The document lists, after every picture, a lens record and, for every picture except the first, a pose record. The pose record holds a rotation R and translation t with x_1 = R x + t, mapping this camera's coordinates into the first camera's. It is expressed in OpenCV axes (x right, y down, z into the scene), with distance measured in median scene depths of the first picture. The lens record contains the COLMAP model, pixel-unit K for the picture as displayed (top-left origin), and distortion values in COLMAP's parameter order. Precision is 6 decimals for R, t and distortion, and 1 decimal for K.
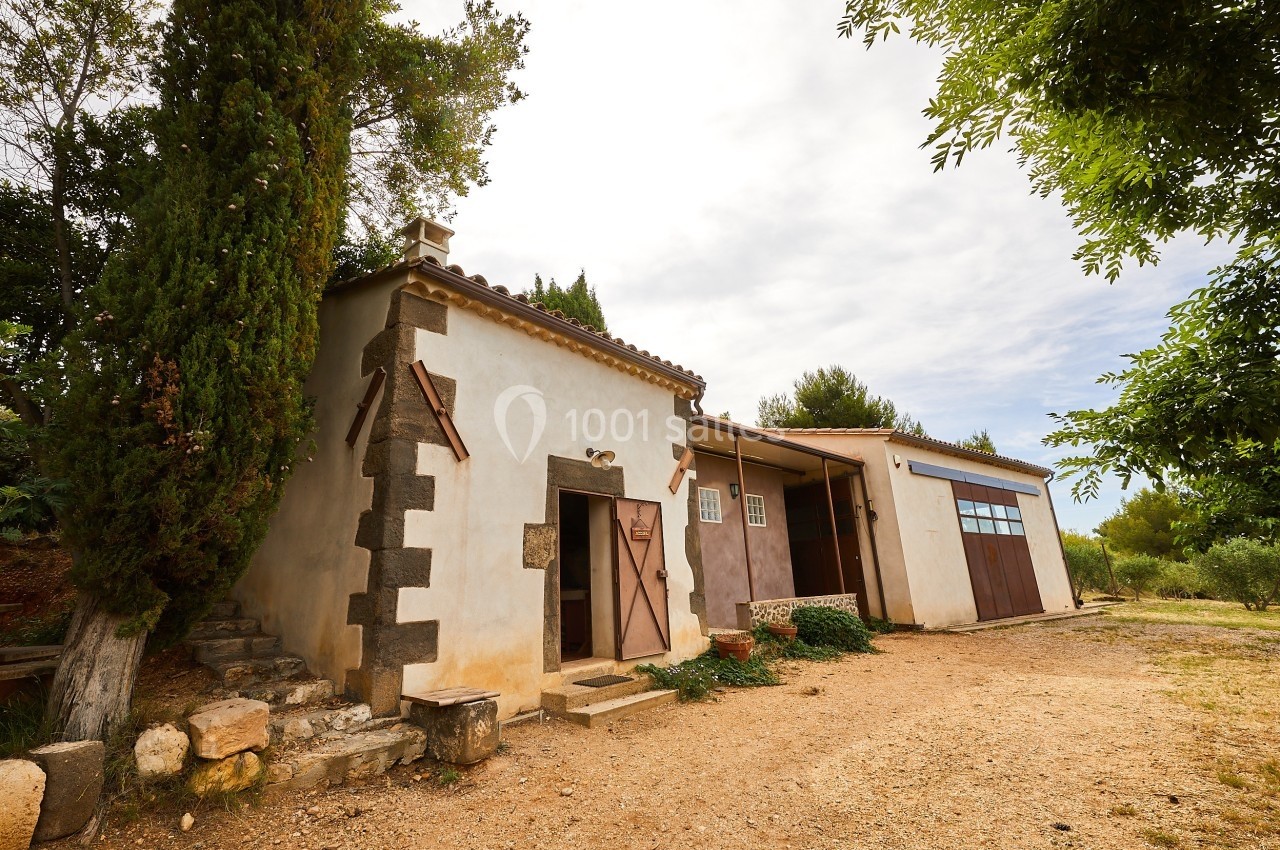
lens RADIAL K [[577.4, 0, 632.8], [0, 577.4, 415.9], [0, 0, 1]] dist [-0.001325, -0.000324]
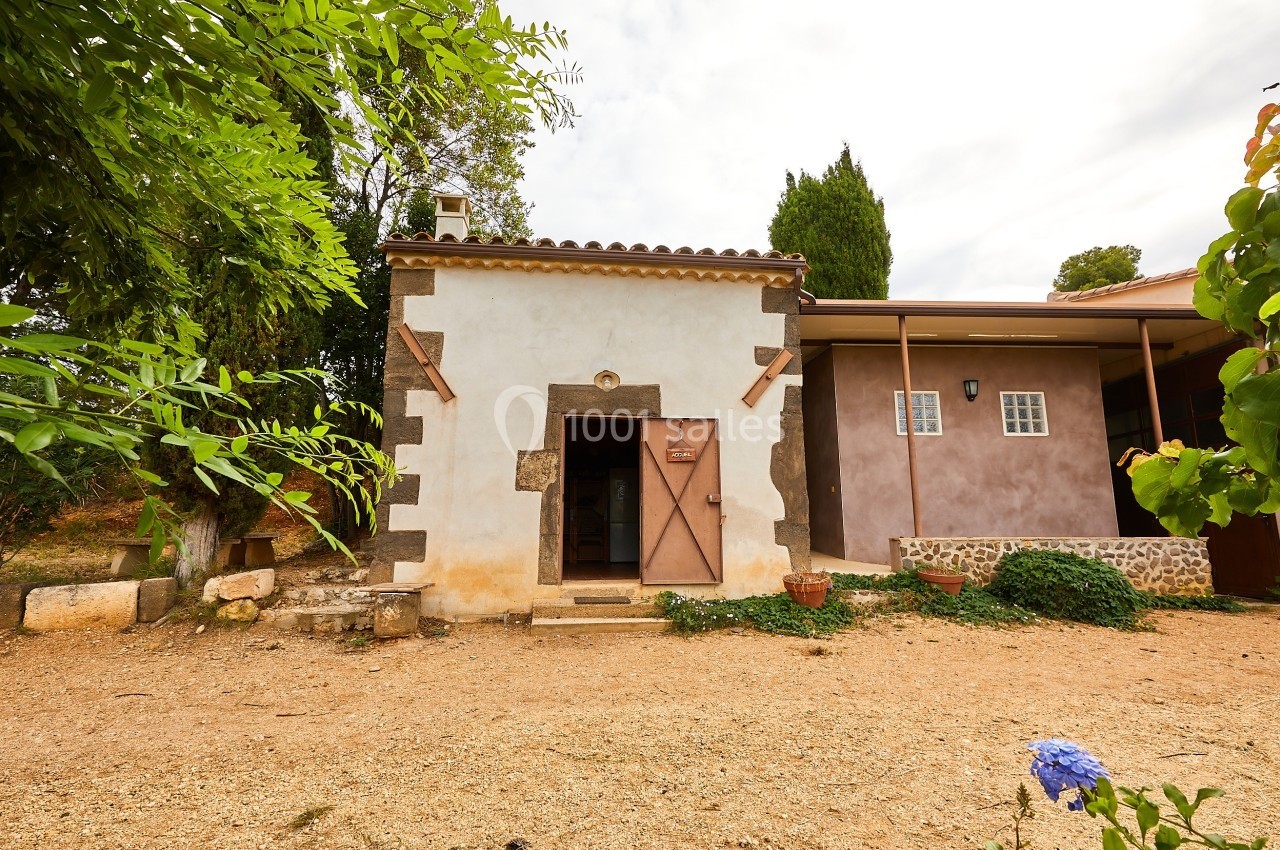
lens RADIAL K [[592.5, 0, 640.0], [0, 592.5, 425.0], [0, 0, 1]] dist [-0.000192, -0.000132]
pose [[0.722107, -0.073859, -0.687827, 0.745712], [0.169036, 0.982983, 0.071908, 0.097453], [0.670811, -0.168193, 0.722304, 0.356423]]
